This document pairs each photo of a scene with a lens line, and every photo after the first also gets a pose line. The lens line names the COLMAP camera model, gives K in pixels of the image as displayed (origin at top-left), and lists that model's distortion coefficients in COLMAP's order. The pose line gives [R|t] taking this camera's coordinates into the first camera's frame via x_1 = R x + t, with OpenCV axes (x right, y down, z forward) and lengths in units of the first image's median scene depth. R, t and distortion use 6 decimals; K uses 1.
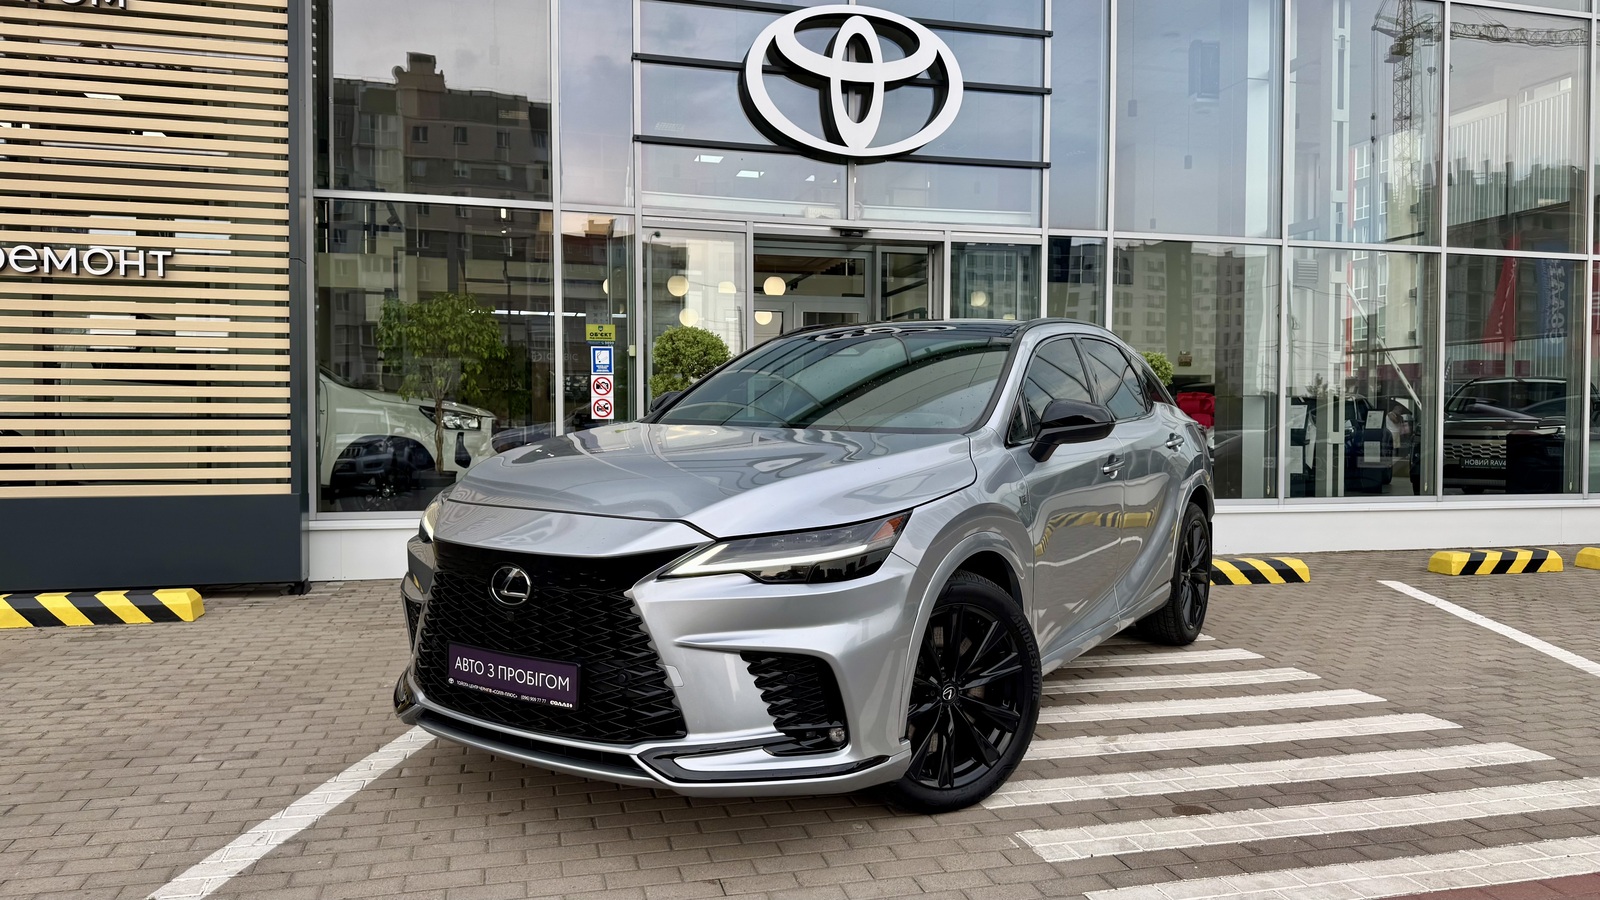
lens RADIAL K [[1107.4, 0, 795.2], [0, 1107.4, 450.6], [0, 0, 1]] dist [0.009391, -0.009079]
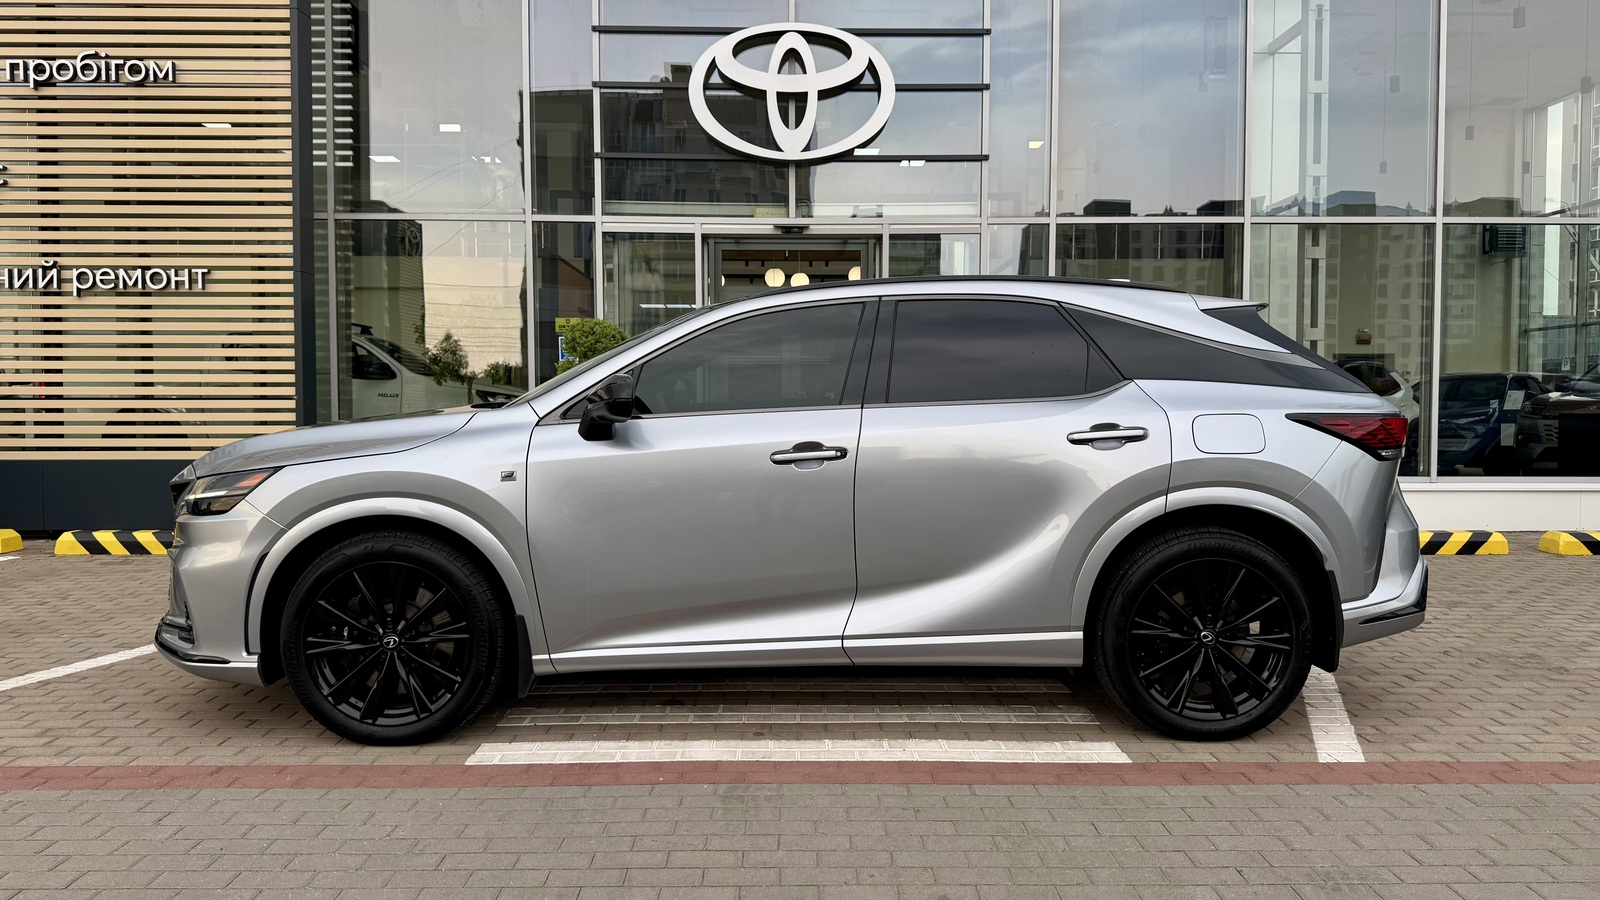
lens RADIAL K [[1099.1, 0, 798.5], [0, 1099.1, 450.9], [0, 0, 1]] dist [0.027227, -0.033374]
pose [[0.972430, 0.006223, -0.233111, 0.409009], [-0.003389, 0.999915, 0.012556, 0.012680], [0.233169, -0.011420, 0.972369, -0.086372]]
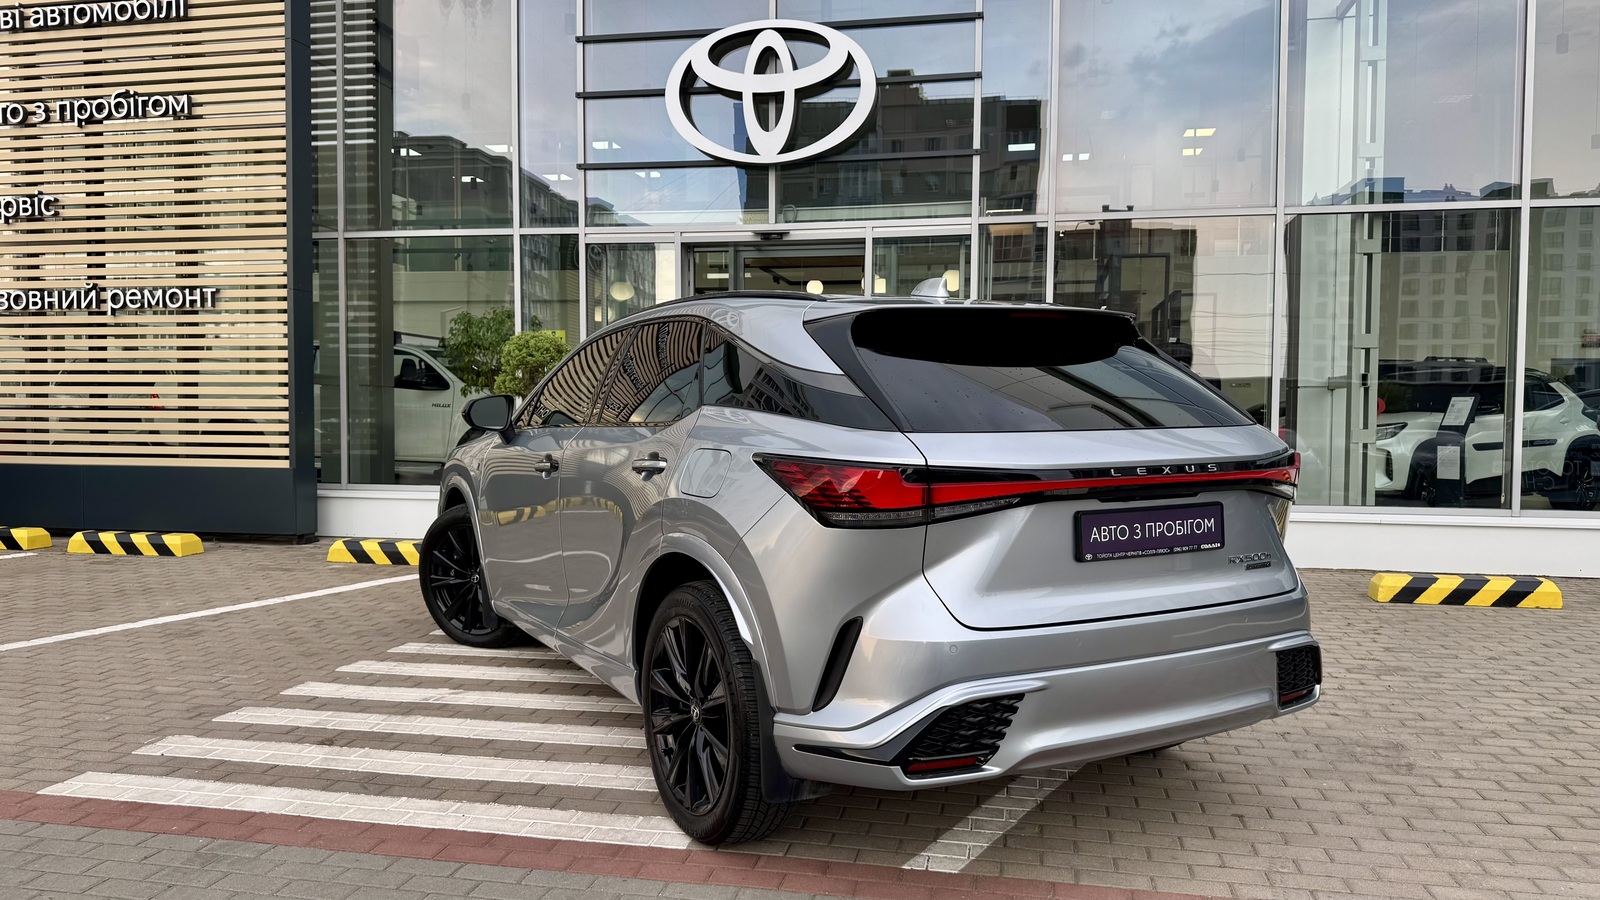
lens RADIAL K [[1103.6, 0, 800.8], [0, 1103.6, 452.3], [0, 0, 1]] dist [0.020035, -0.024501]
pose [[0.902857, 0.018380, -0.429548, 0.693406], [-0.014611, 0.999820, 0.012071, -0.004354], [0.429693, -0.004623, 0.902963, 0.077198]]
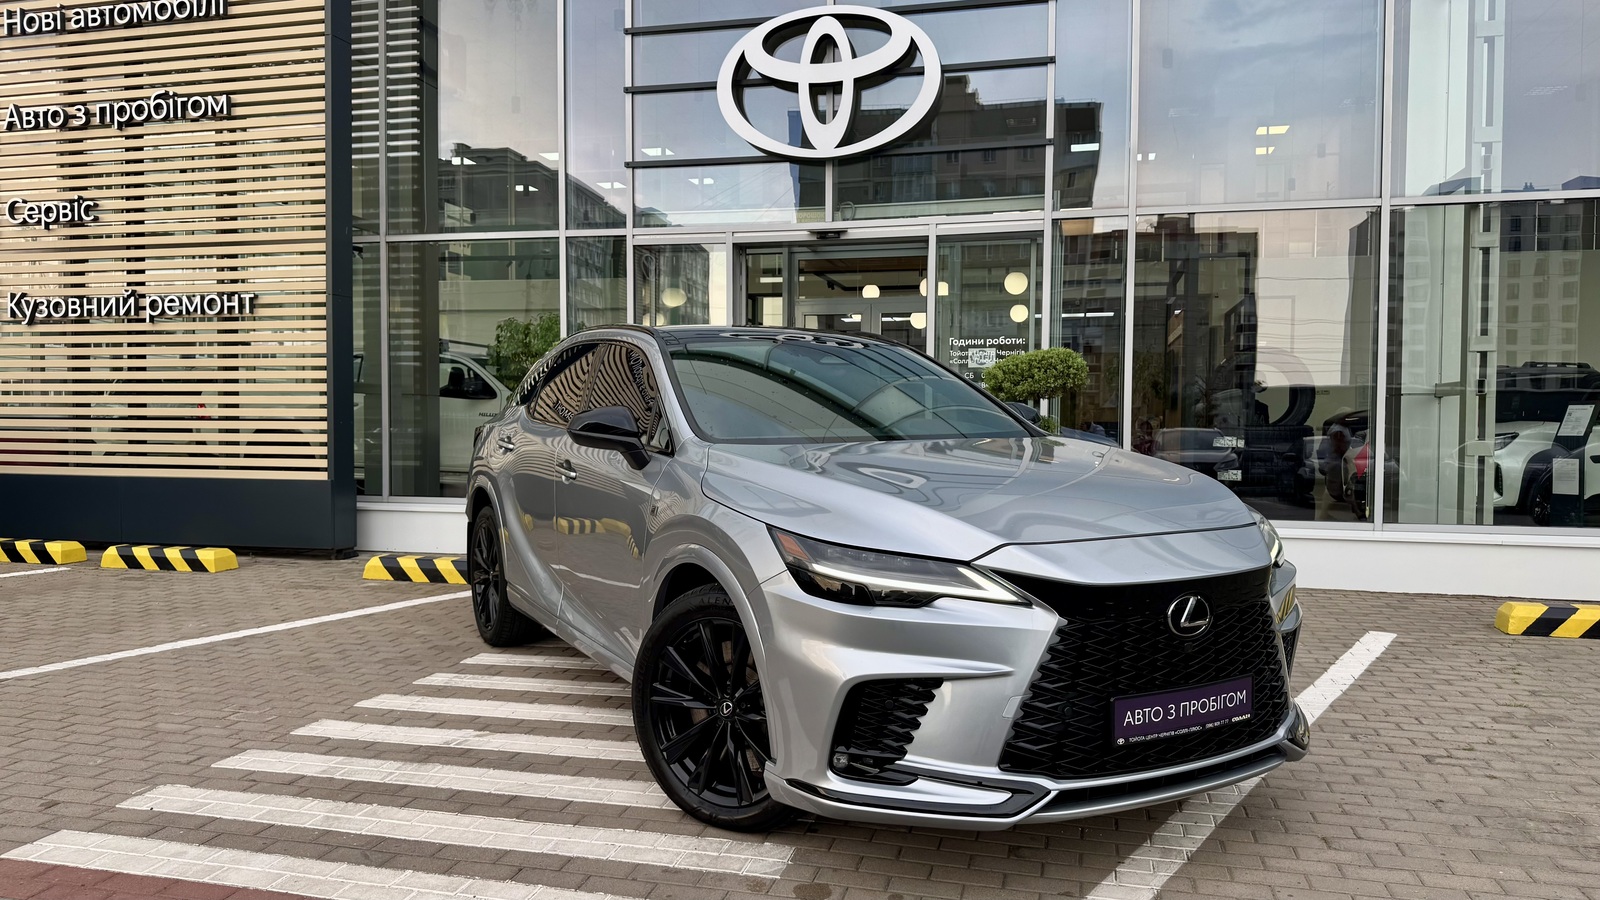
lens RADIAL K [[1103.6, 0, 800.8], [0, 1103.6, 452.3], [0, 0, 1]] dist [0.020035, -0.024501]
pose [[0.881137, 0.016027, -0.472590, 0.652440], [-0.015527, 0.999867, 0.004960, -0.007628], [0.472607, 0.002967, 0.881268, 0.147807]]
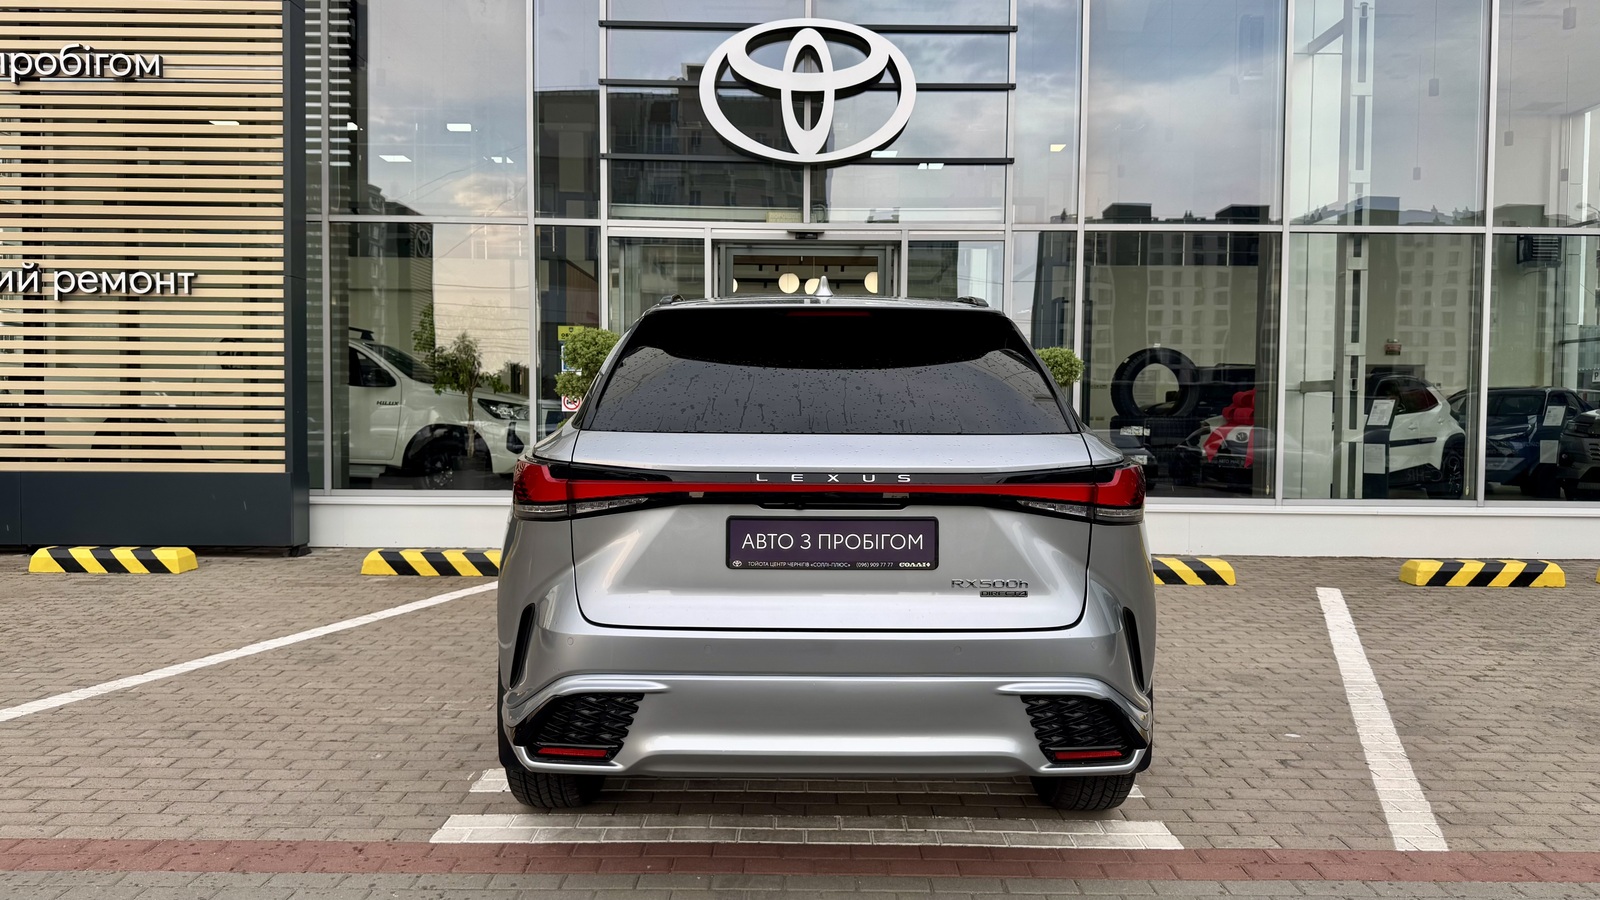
lens RADIAL K [[1103.6, 0, 800.8], [0, 1103.6, 452.3], [0, 0, 1]] dist [0.020035, -0.024501]
pose [[0.969854, 0.014665, -0.243243, 0.395709], [-0.012270, 0.999860, 0.011357, -0.003620], [0.243376, -0.008030, 0.969899, -0.025355]]
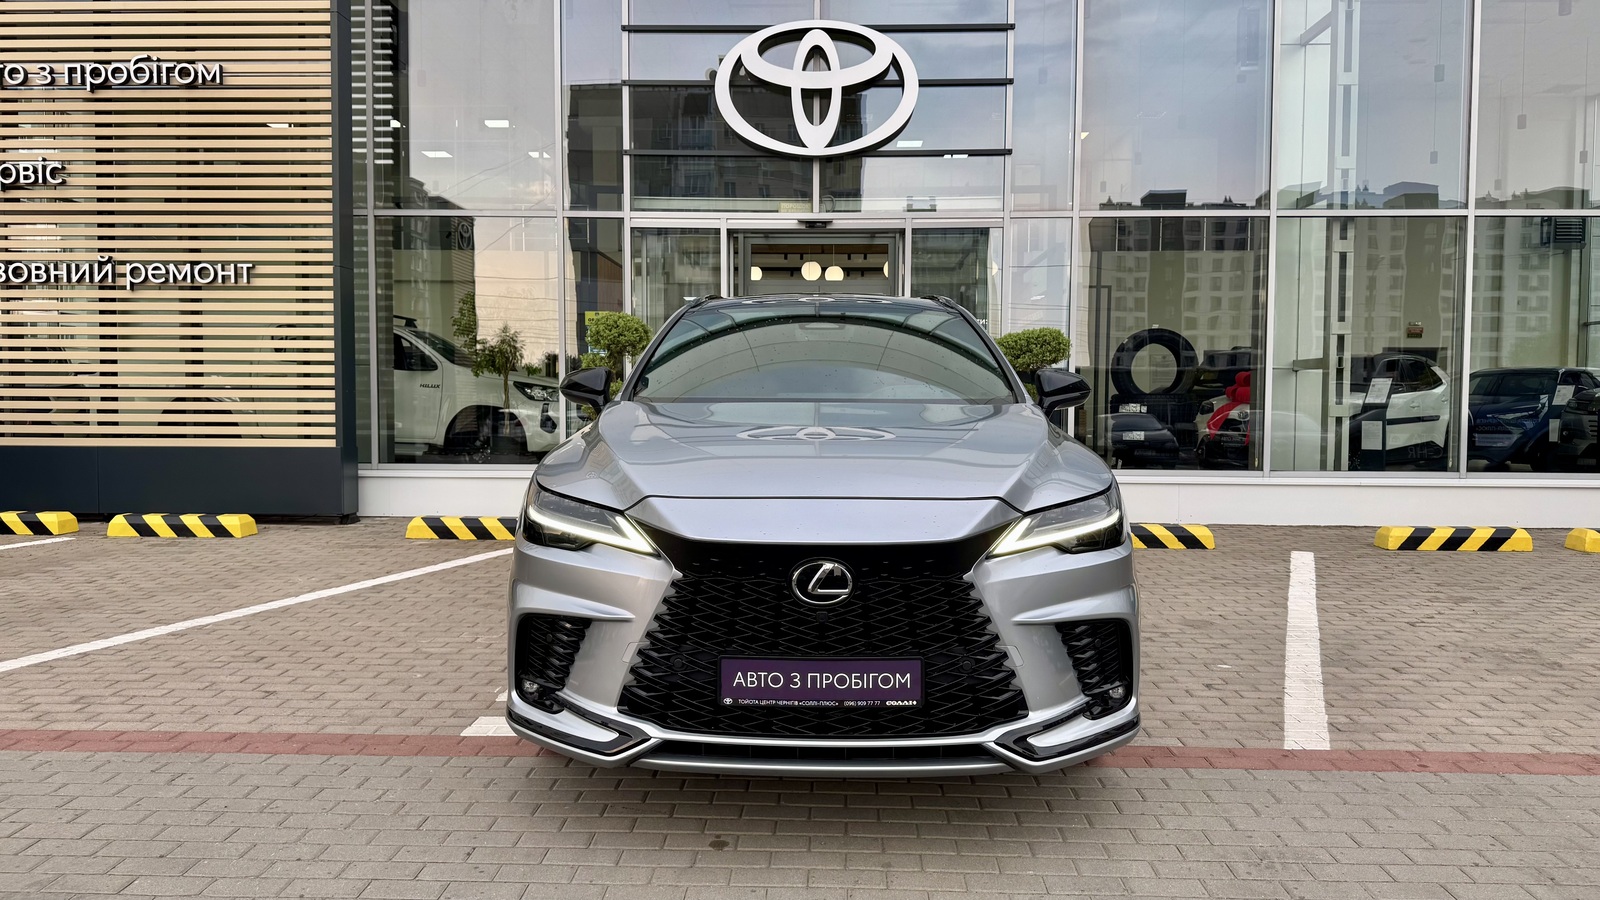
lens RADIAL K [[1097.2, 0, 800.0], [0, 1097.2, 450.0], [0, 0, 1]] dist [0.031080, -0.040037]
pose [[0.960711, 0.014208, -0.277187, 0.451228], [-0.009175, 0.999769, 0.019445, 0.012917], [0.277399, -0.016138, 0.960619, -0.098034]]
